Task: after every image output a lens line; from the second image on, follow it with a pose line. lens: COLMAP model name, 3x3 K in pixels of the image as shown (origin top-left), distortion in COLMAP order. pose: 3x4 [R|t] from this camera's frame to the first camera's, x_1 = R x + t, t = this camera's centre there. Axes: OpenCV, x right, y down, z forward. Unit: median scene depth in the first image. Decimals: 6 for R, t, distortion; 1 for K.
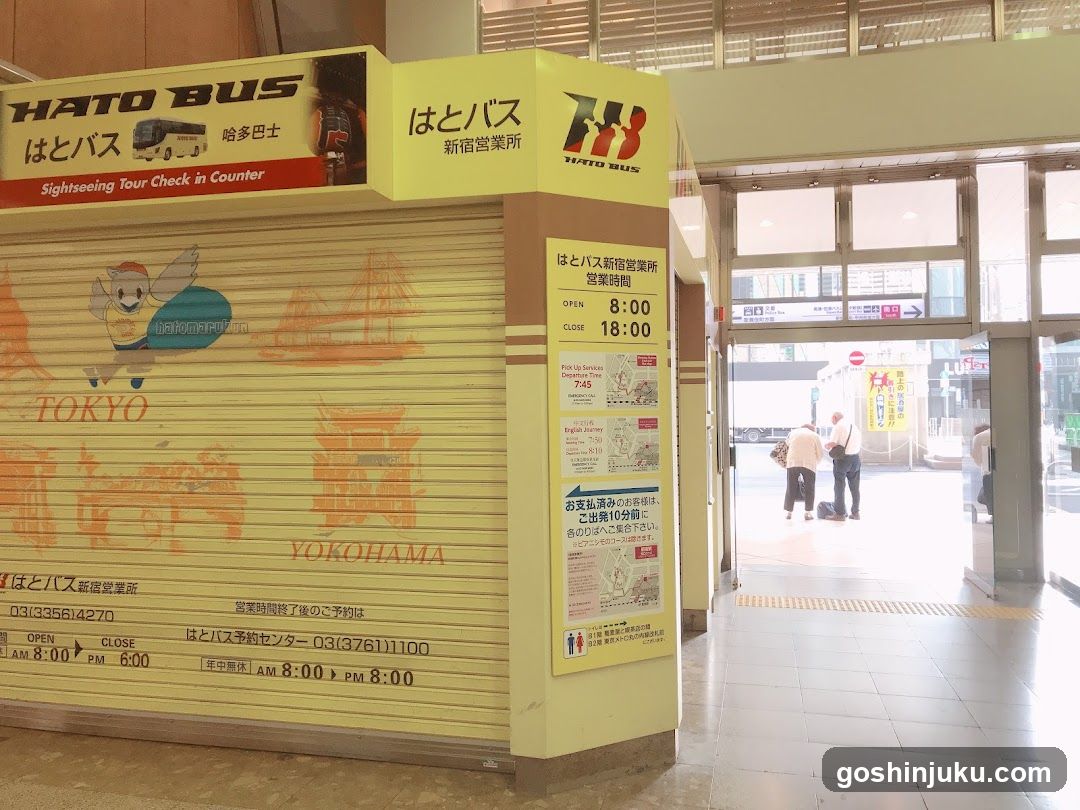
lens RADIAL K [[902.4, 0, 536.3], [0, 902.4, 384.3], [0, 0, 1]] dist [0.112641, -0.127492]
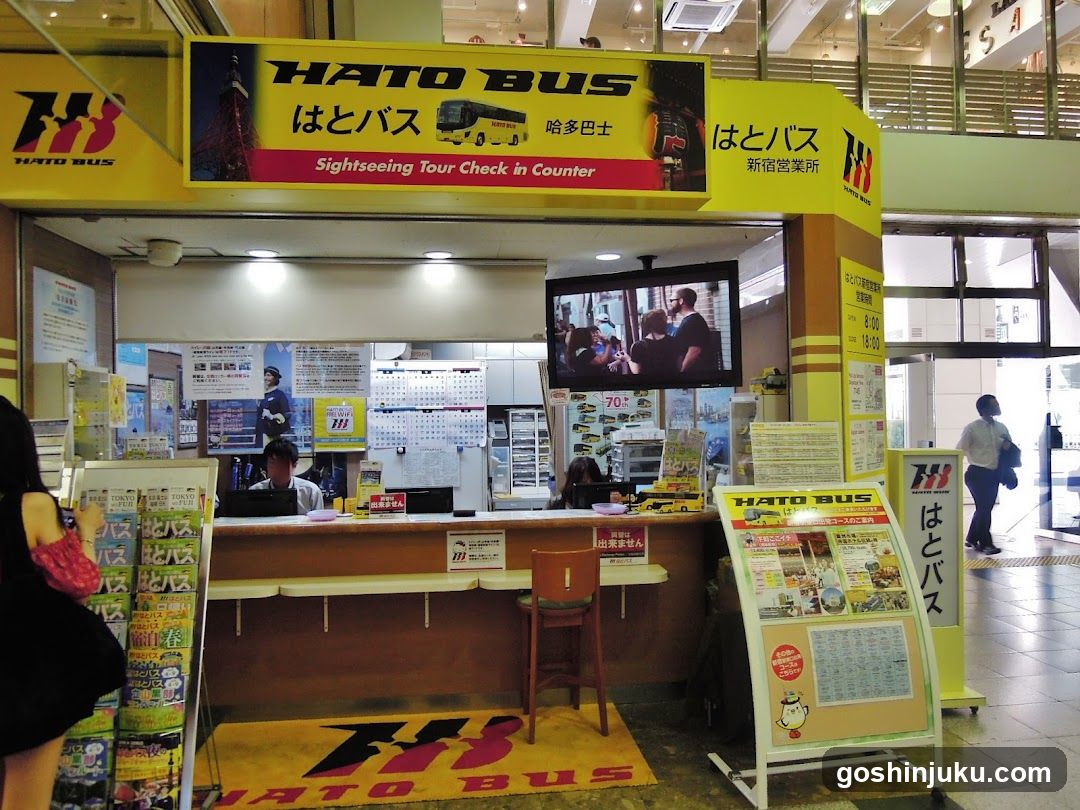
lens RADIAL K [[748.5, 0, 540.0], [0, 748.5, 405.0], [0, 0, 1]] dist [-0.007067, -0.045970]
pose [[0.933069, 0.000313, 0.359697, -0.618640], [-0.010060, 0.999631, 0.025227, -0.003035], [-0.359556, -0.027157, 0.932728, 0.271404]]
